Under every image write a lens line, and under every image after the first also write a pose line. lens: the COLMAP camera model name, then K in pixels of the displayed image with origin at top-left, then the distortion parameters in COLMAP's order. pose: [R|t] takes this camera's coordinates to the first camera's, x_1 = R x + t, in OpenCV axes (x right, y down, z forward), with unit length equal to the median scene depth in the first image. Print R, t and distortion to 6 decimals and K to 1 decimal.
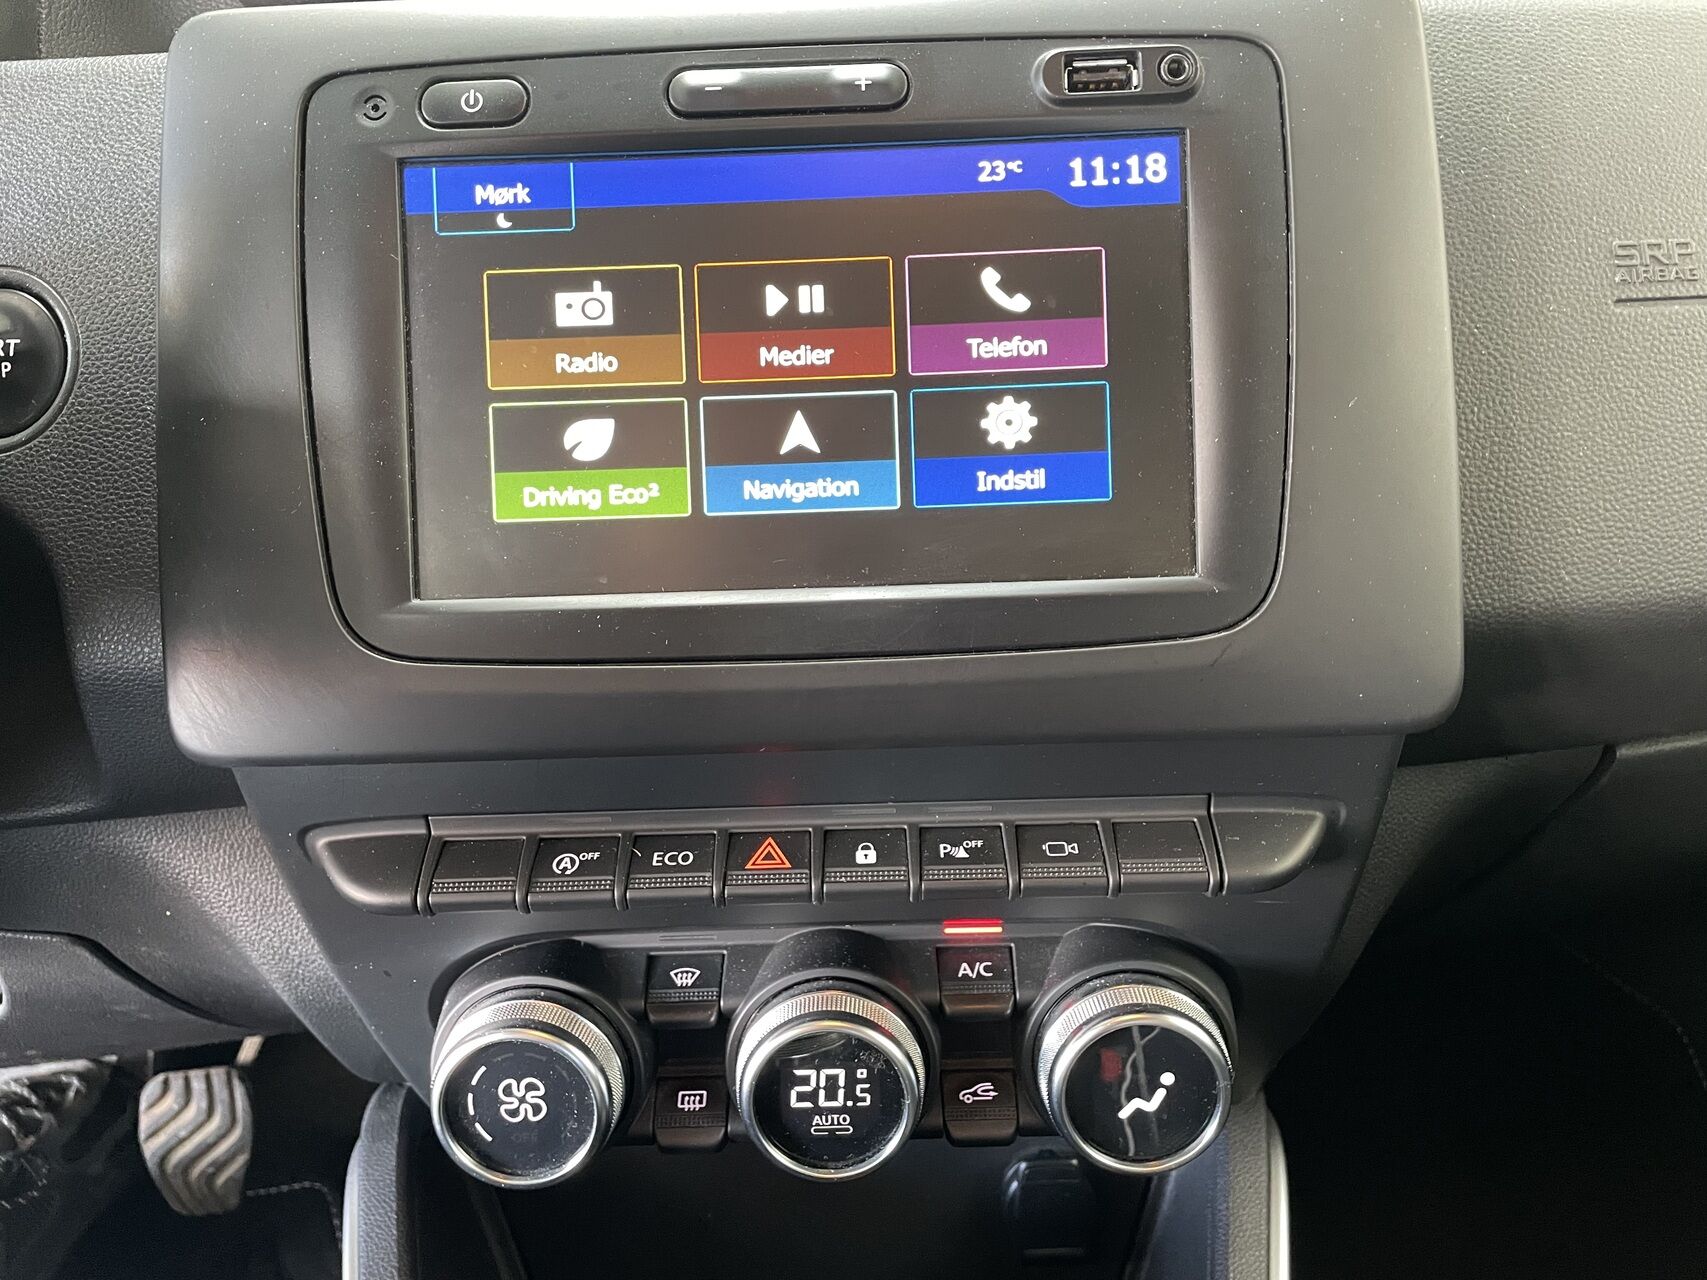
lens RADIAL K [[1263.2, 0, 864.9], [0, 1263.2, 642.6], [0, 0, 1]] dist [0.046882, -0.089372]
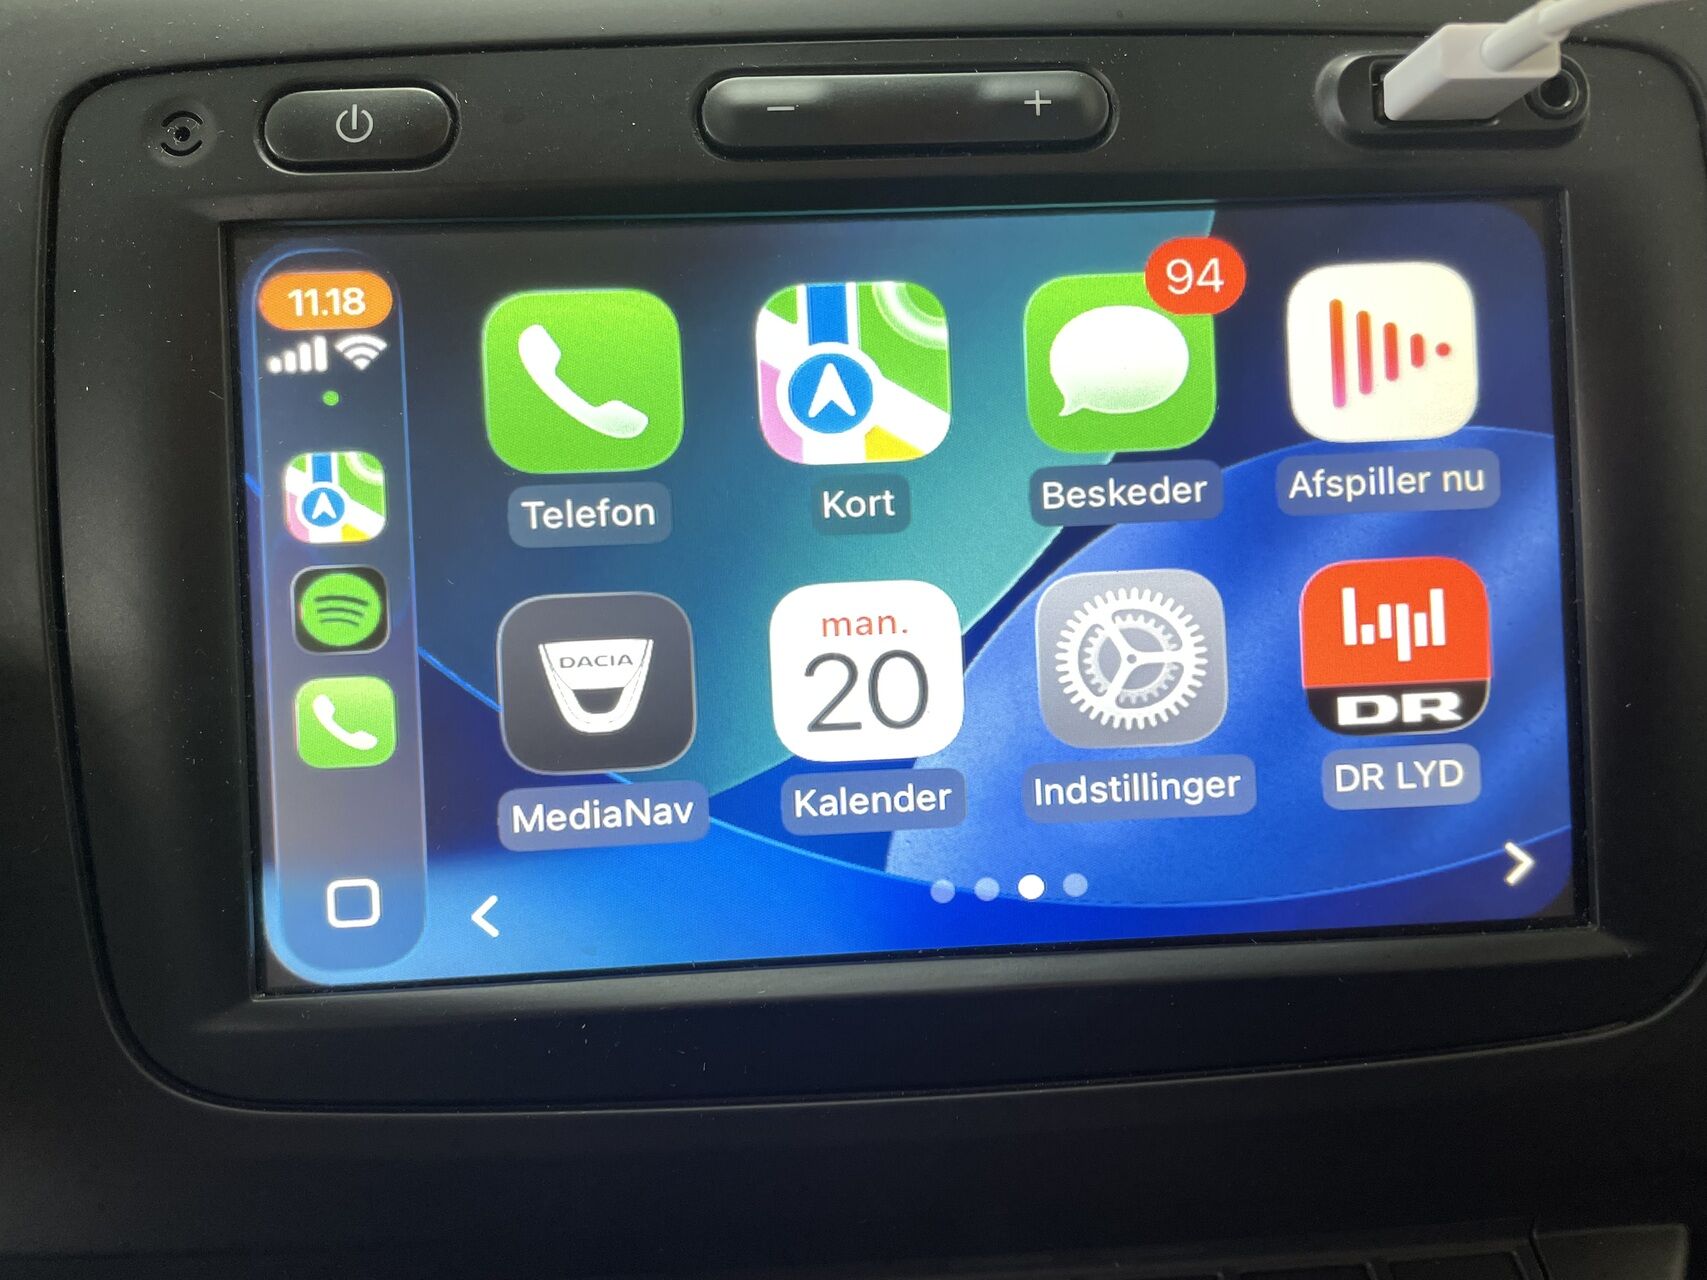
lens RADIAL K [[1263.2, 0, 839.4], [0, 1263.2, 635.0], [0, 0, 1]] dist [0.046882, -0.089372]
pose [[0.998172, -0.009090, 0.059746, -0.116889], [0.009683, 0.999907, -0.009637, -0.172628], [-0.059653, 0.010197, 0.998167, 0.383541]]
